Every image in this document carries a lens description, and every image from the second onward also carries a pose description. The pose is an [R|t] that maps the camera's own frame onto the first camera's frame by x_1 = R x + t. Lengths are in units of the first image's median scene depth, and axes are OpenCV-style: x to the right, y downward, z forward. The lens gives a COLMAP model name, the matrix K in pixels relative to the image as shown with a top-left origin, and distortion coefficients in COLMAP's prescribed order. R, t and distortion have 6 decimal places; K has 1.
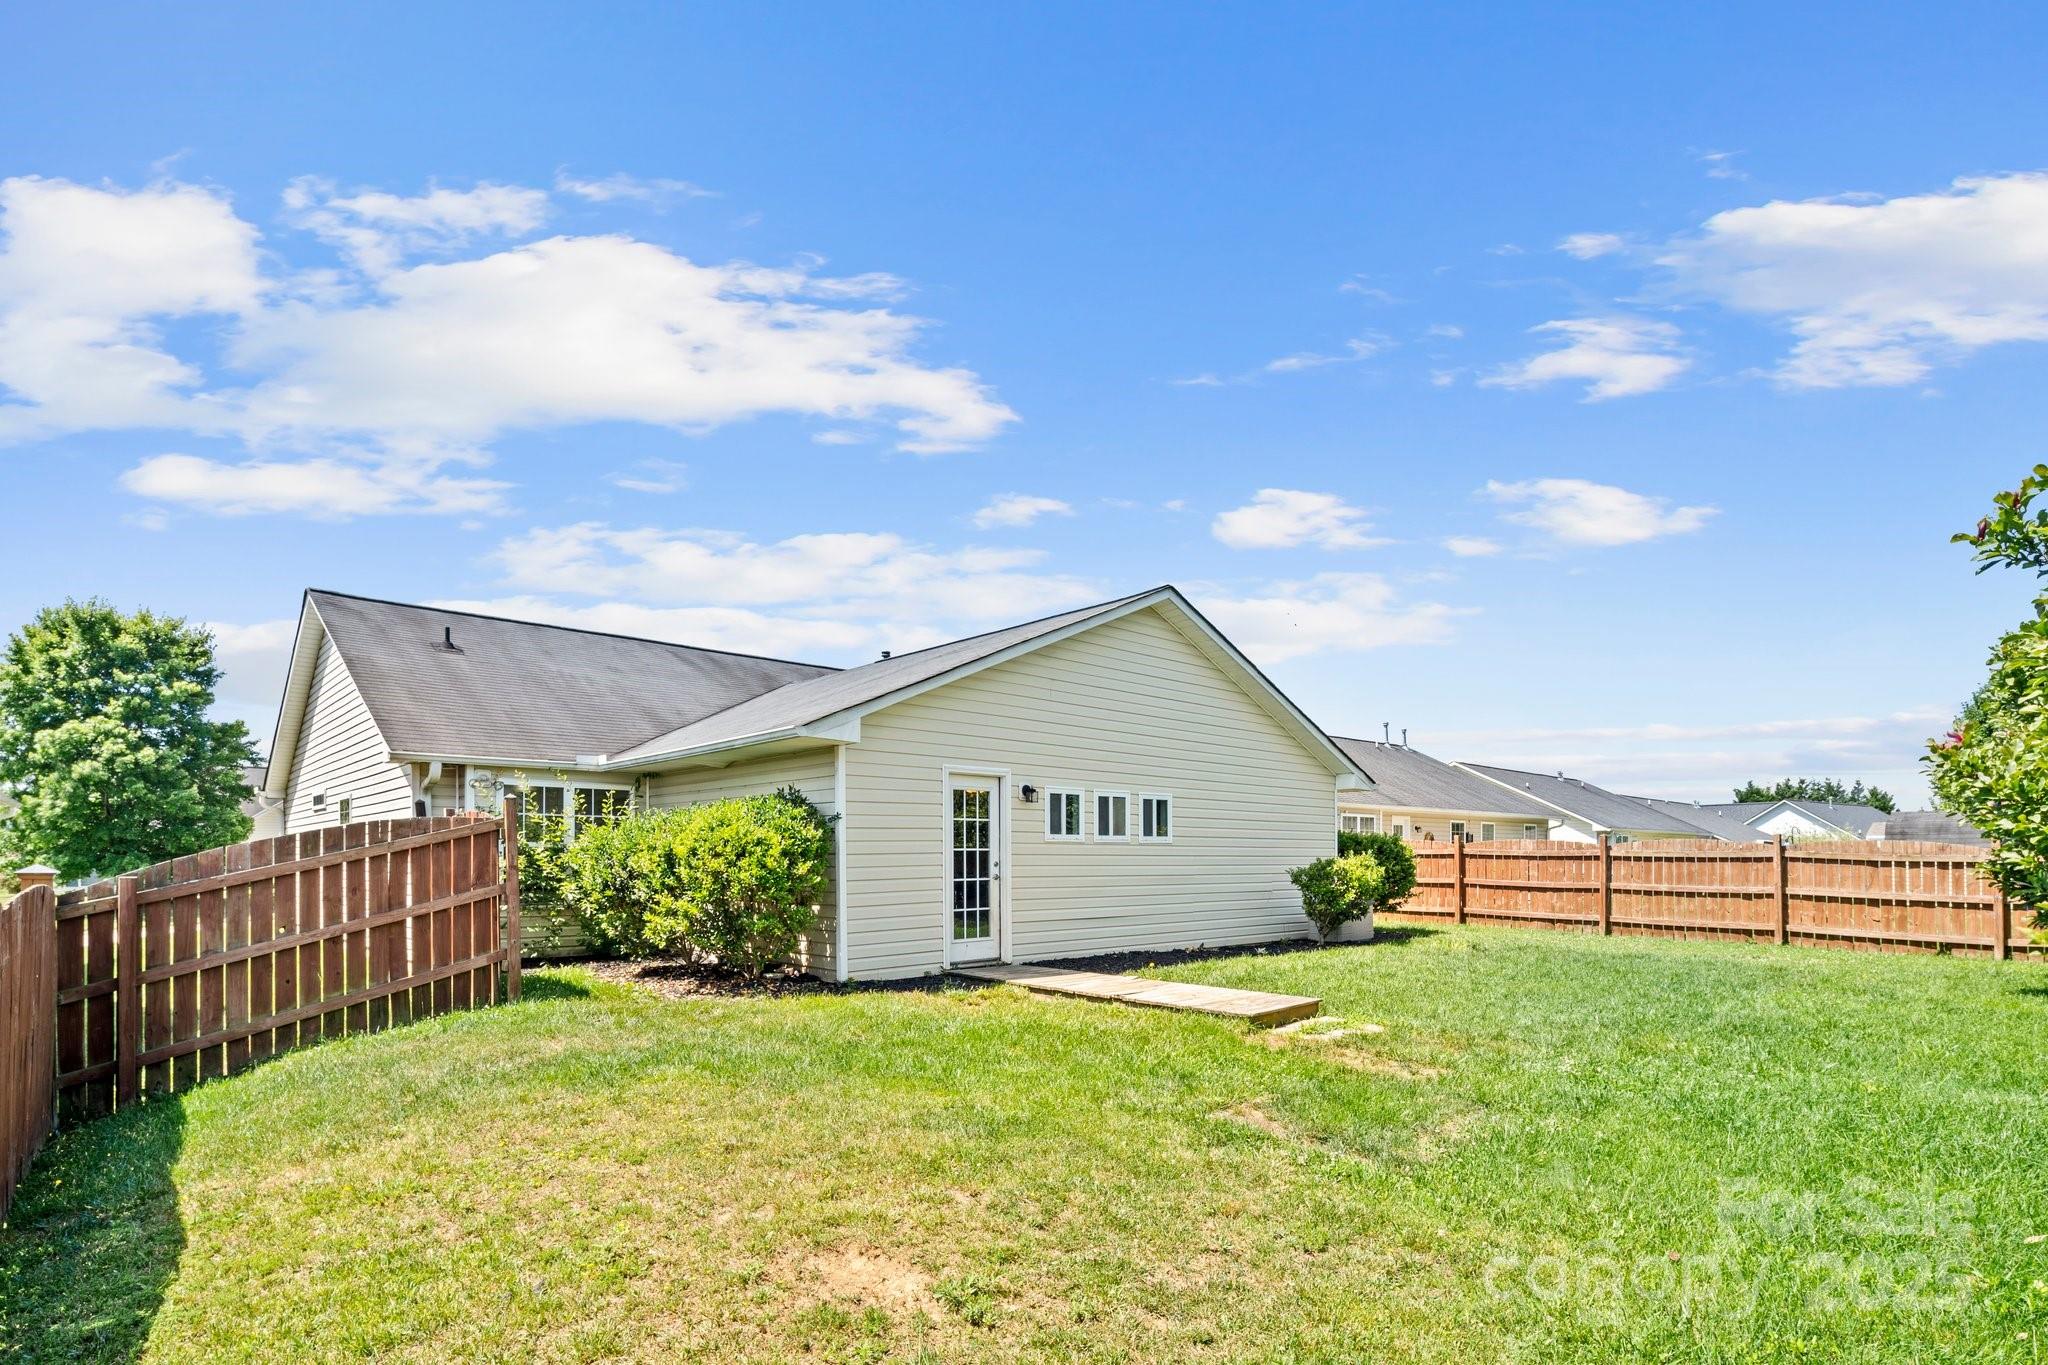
lens RADIAL K [[1004.5, 0, 1024.0], [0, 1004.5, 682.5], [0, 0, 1]] dist [0.000020, -0.000001]
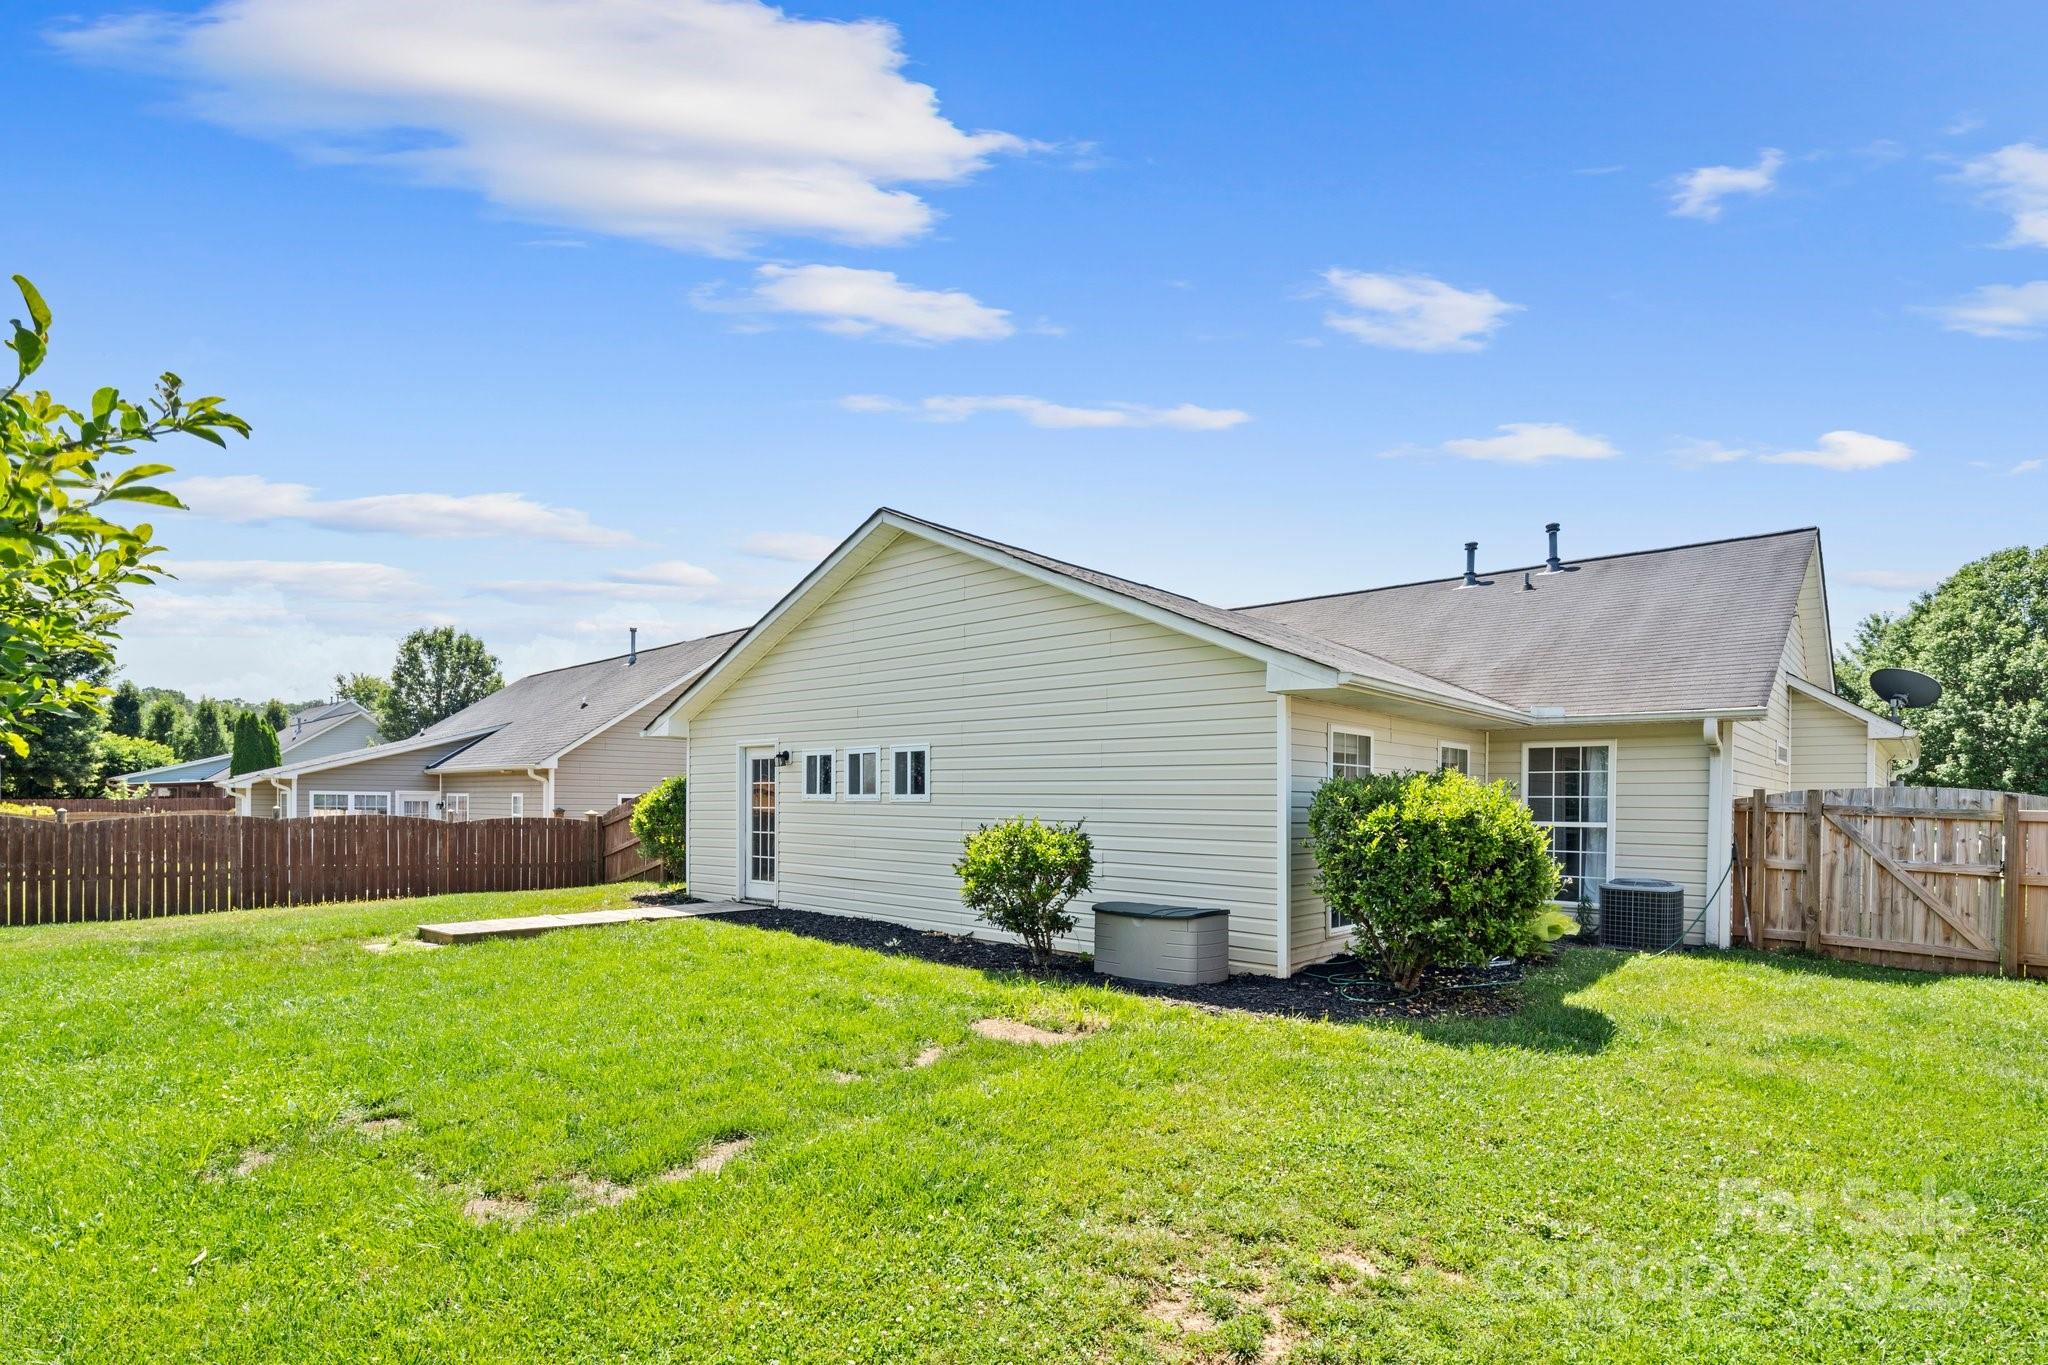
lens RADIAL K [[1004.5, 0, 1024.0], [0, 1004.5, 682.5], [0, 0, 1]] dist [0.000020, -0.000001]
pose [[0.134251, -0.120589, -0.983583, 1.086804], [0.157112, 0.982604, -0.099025, 0.171819], [0.978413, -0.141238, 0.150861, 1.056337]]
